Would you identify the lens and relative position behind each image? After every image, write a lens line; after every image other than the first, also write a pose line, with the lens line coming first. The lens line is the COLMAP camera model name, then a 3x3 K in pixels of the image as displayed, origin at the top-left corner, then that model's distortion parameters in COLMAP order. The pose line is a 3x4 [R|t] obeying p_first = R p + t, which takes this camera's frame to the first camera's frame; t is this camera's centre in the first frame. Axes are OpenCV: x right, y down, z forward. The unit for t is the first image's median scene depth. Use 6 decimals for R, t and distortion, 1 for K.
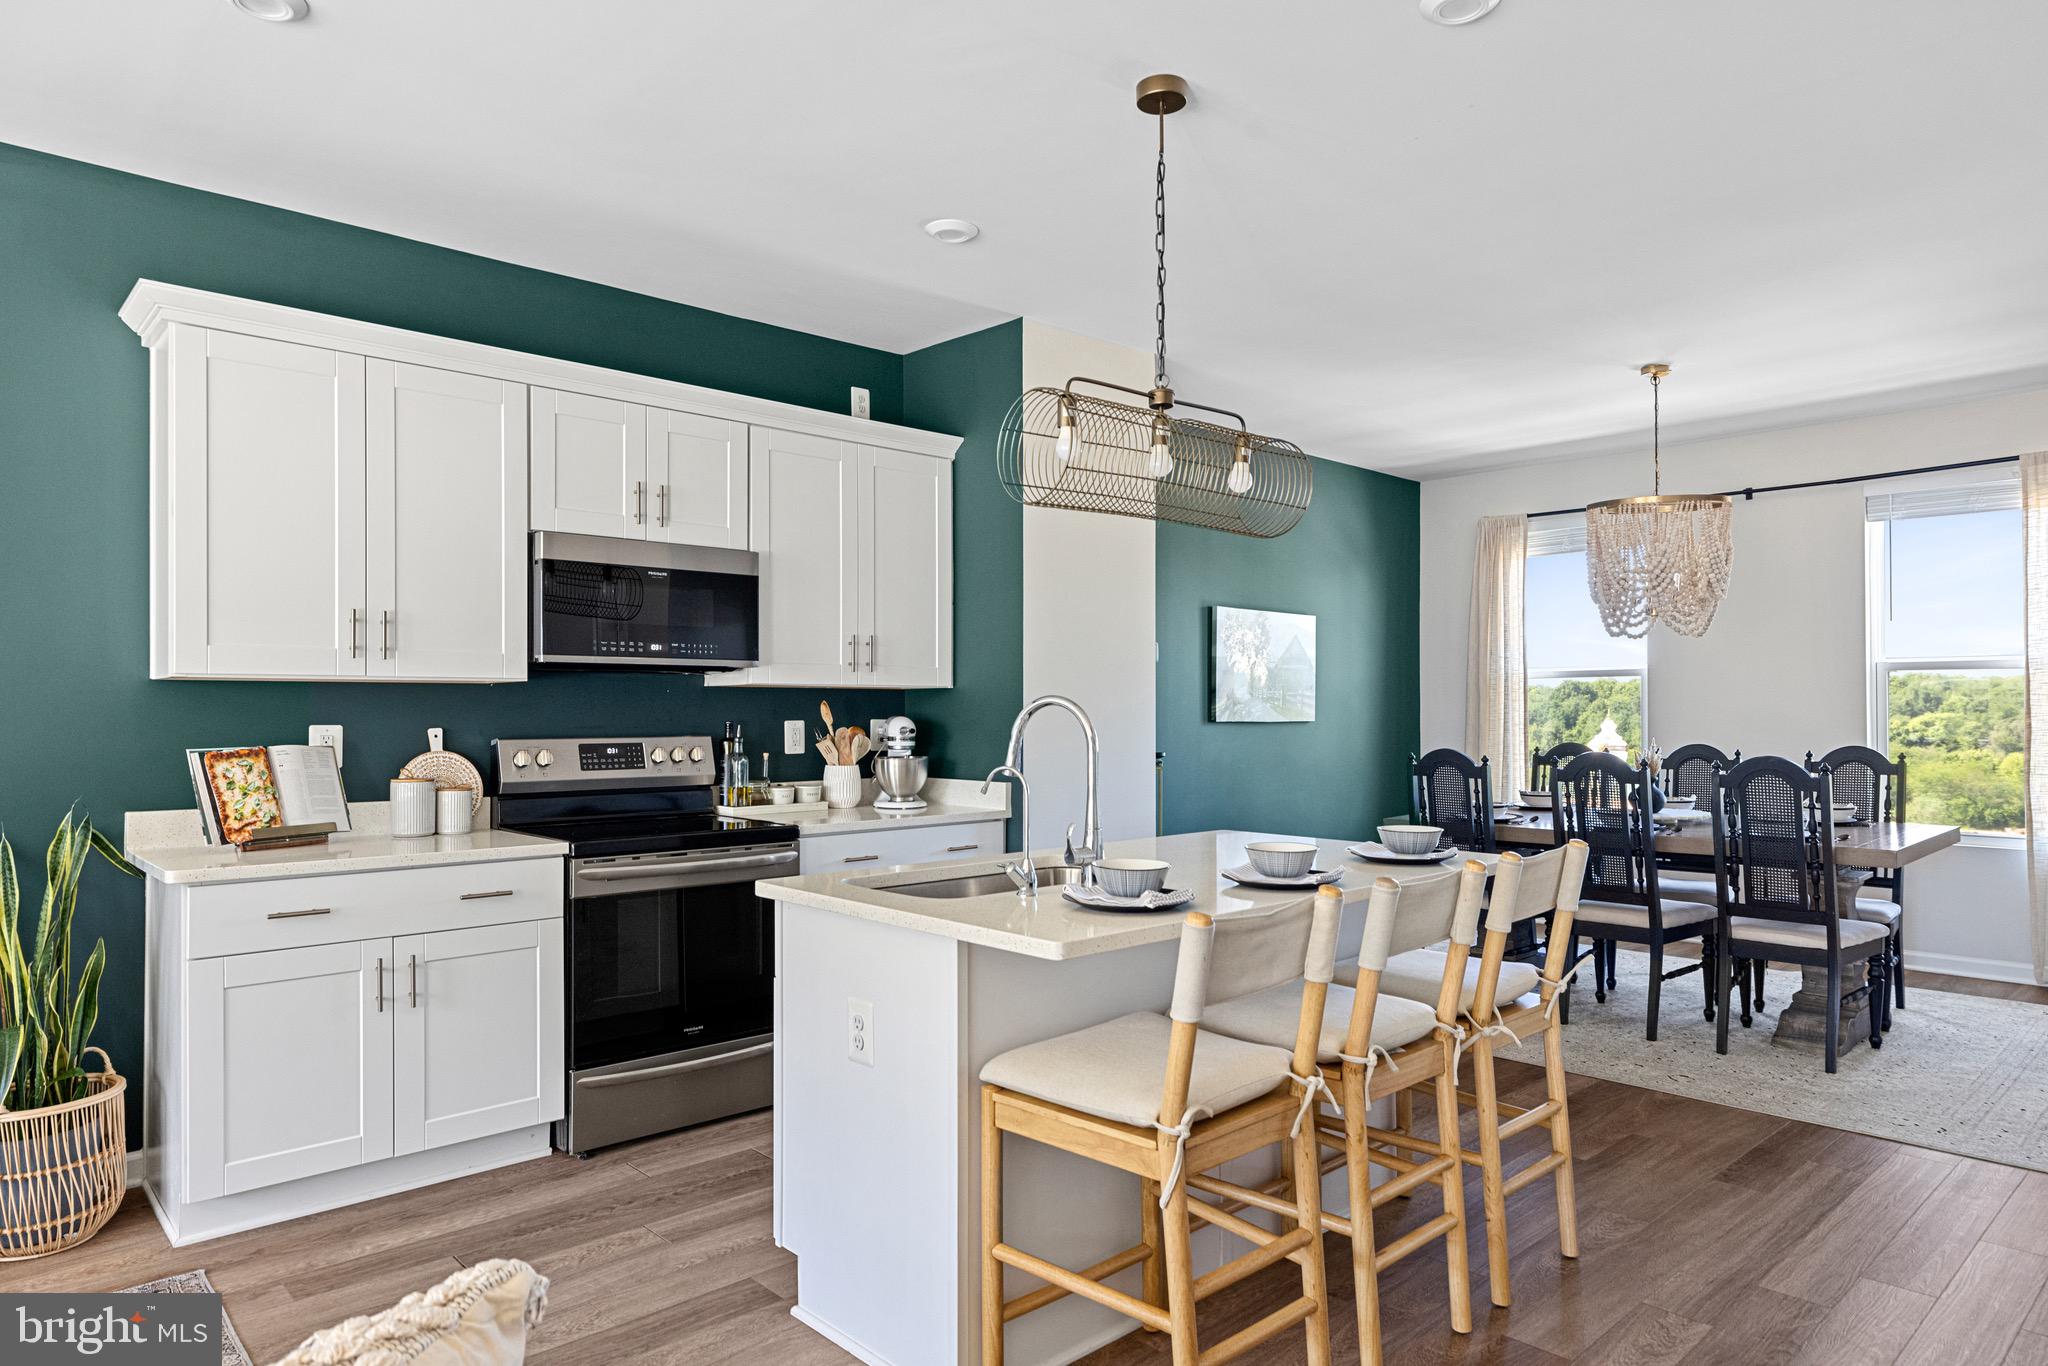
lens RADIAL K [[1230.8, 0, 1022.3], [0, 1230.8, 706.3], [0, 0, 1]] dist [-0.007656, 0.003102]
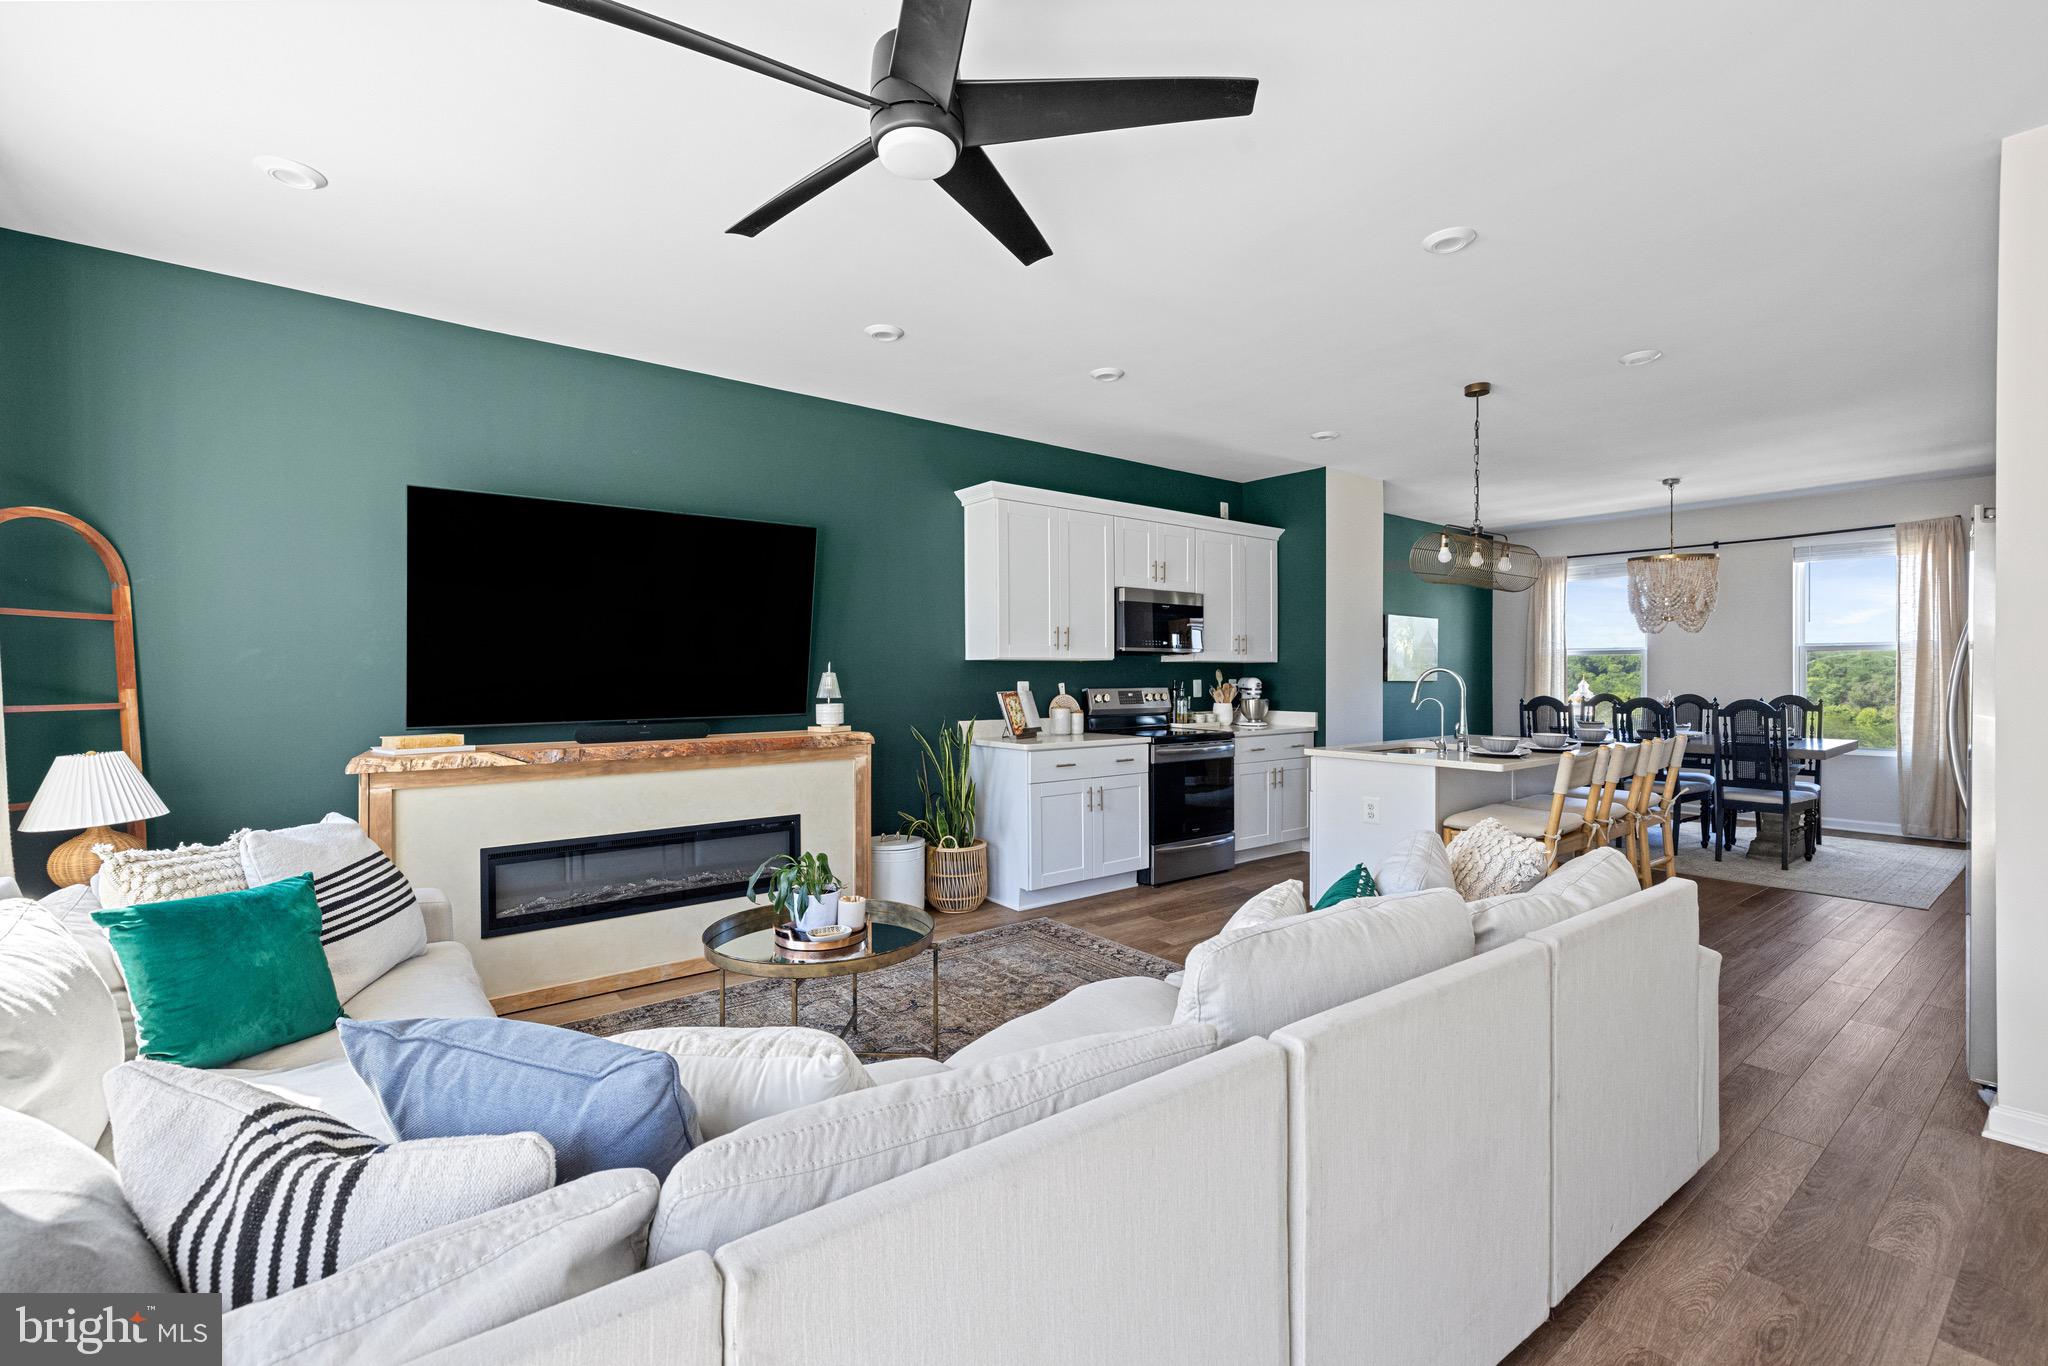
lens RADIAL K [[863.7, 0, 1029.7], [0, 863.7, 681.4], [0, 0, 1]] dist [0.002645, -0.001012]
pose [[0.995999, 0.000196, -0.089365, -0.324731], [0.000733, 0.999946, 0.010363, 0.000092], [0.089363, -0.010387, 0.995945, -0.359237]]
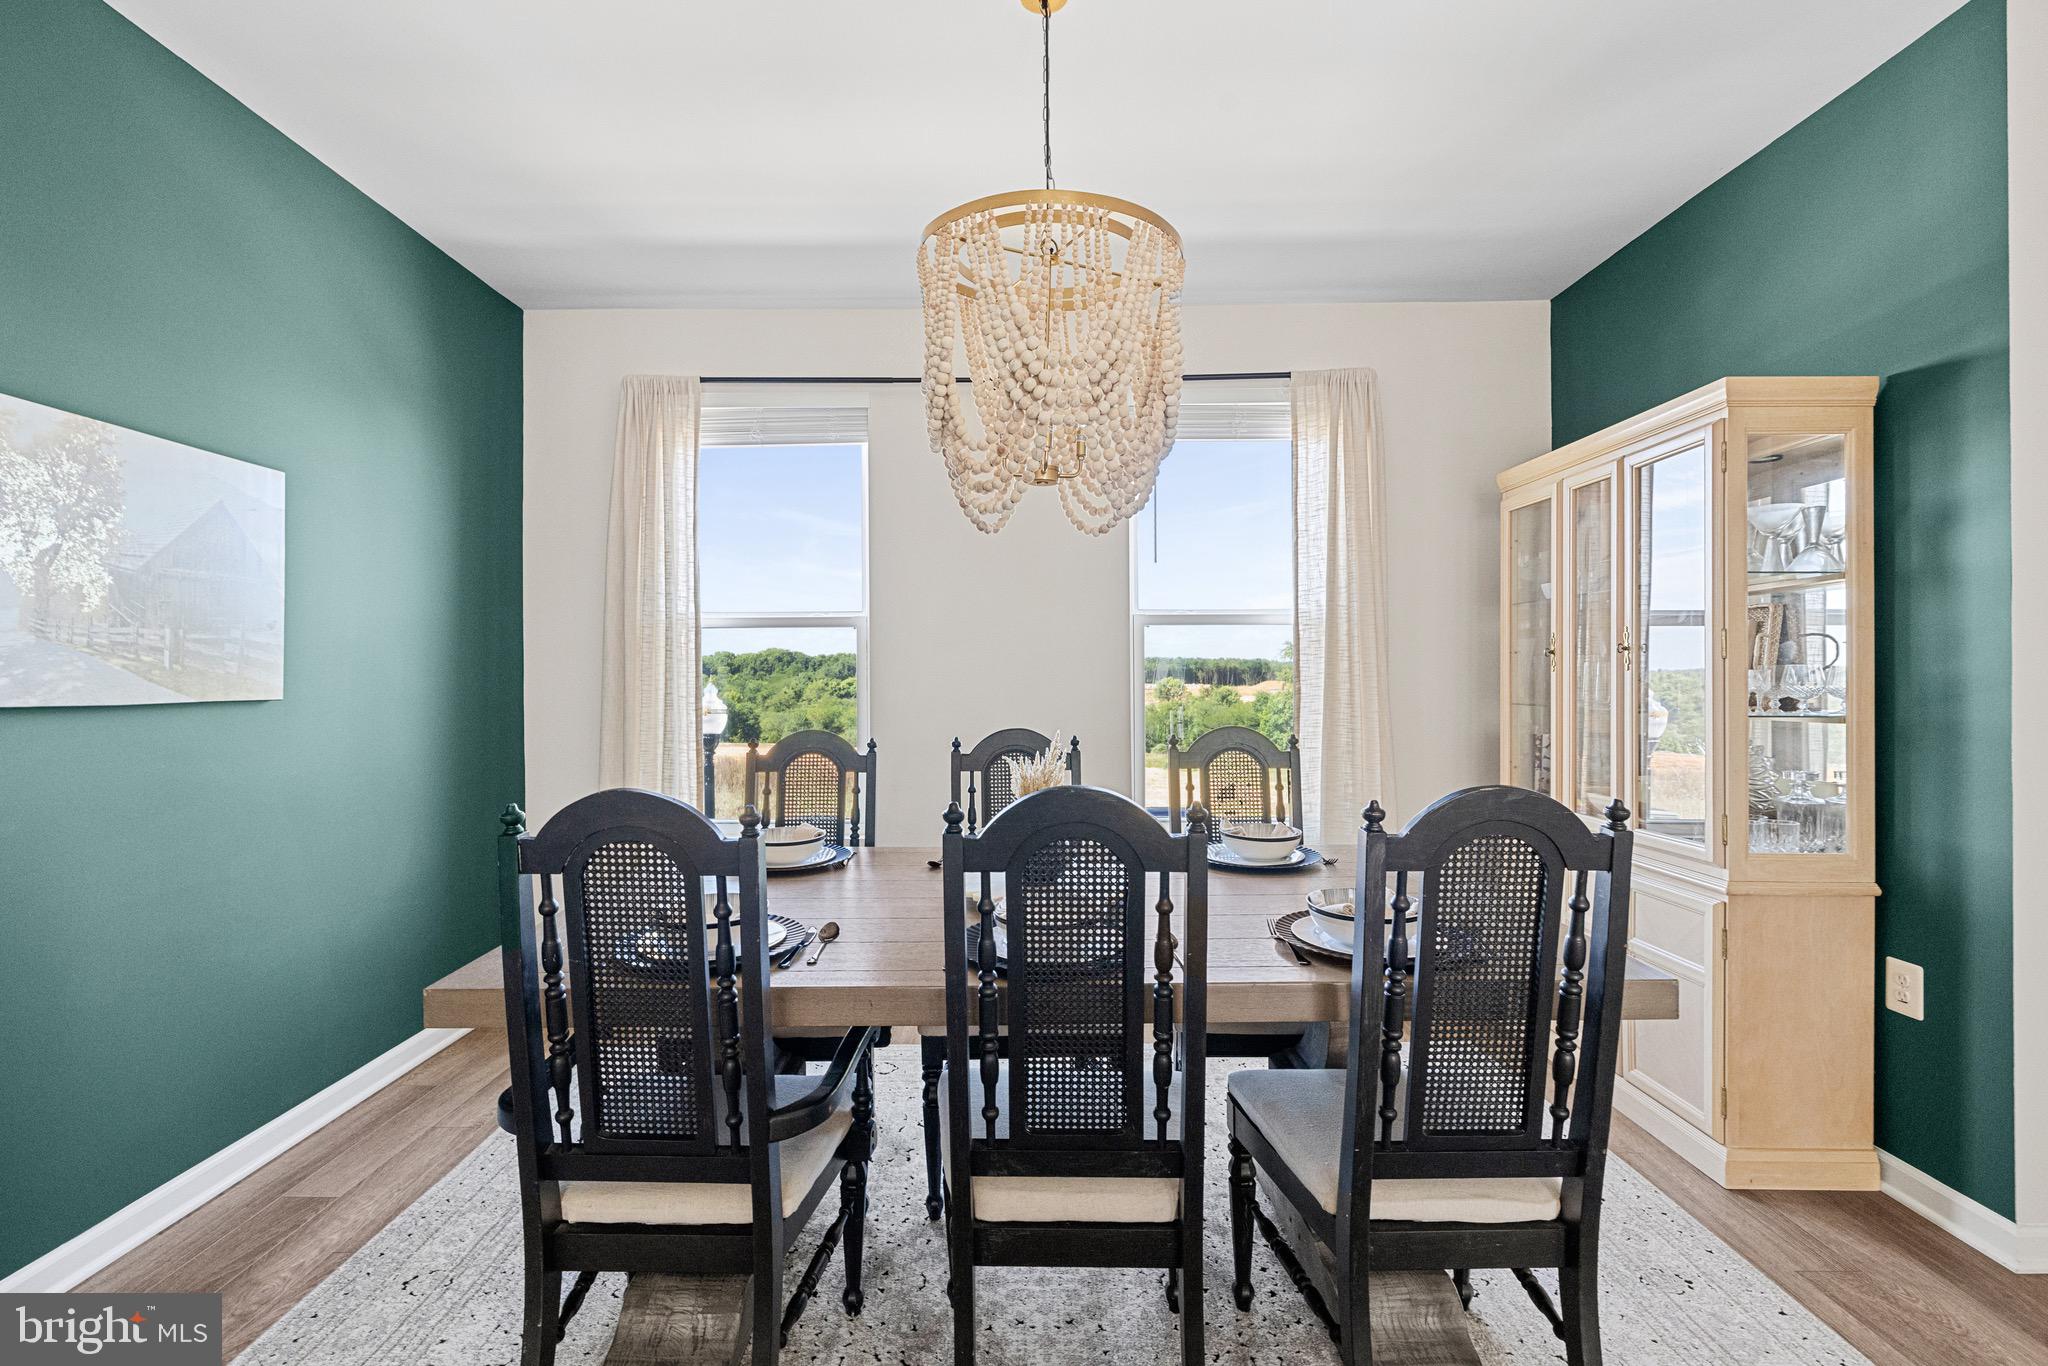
lens RADIAL K [[912.9, 0, 1007.6], [0, 912.9, 680.0], [0, 0, 1]] dist [0.002449, 0.000674]
pose [[0.690870, -0.006282, 0.722952, 0.264270], [0.001031, 0.999970, 0.007704, 0.003361], [-0.722978, -0.004577, 0.690856, 0.842847]]
